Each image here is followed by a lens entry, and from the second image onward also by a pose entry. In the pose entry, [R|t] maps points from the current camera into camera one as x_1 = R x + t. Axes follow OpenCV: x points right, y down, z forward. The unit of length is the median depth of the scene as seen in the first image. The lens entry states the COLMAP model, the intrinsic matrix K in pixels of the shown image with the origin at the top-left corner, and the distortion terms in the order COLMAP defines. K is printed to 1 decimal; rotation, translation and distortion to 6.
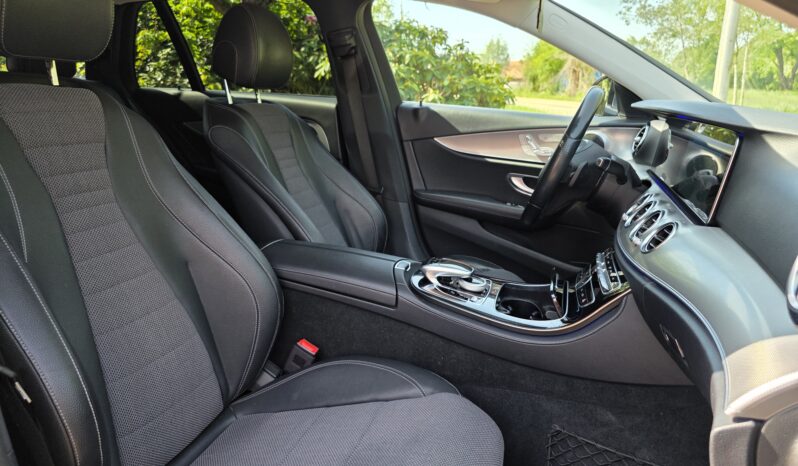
lens RADIAL K [[534.5, 0, 399.0], [0, 534.5, 233.0], [0, 0, 1]] dist [0.002096, -0.000975]
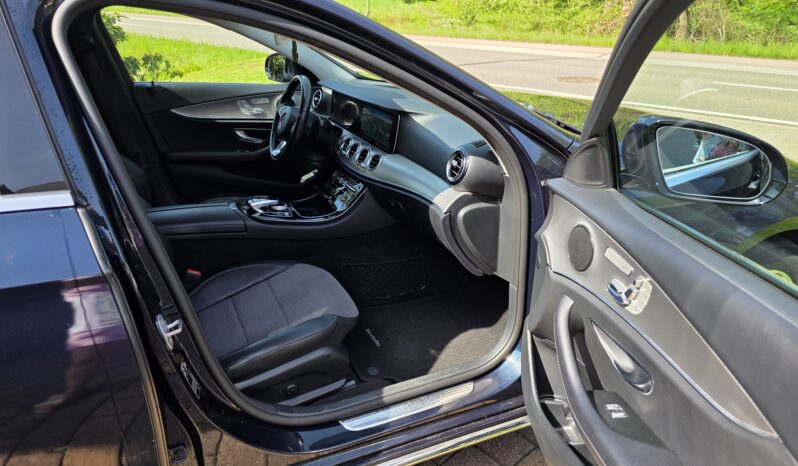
lens RADIAL K [[539.5, 0, 393.5], [0, 539.5, 221.3], [0, 0, 1]] dist [0.046092, -0.041343]
pose [[0.733310, -0.263210, 0.626879, -0.453233], [0.172987, 0.963911, 0.202364, -0.095777], [-0.657520, -0.039953, 0.752377, -0.361513]]
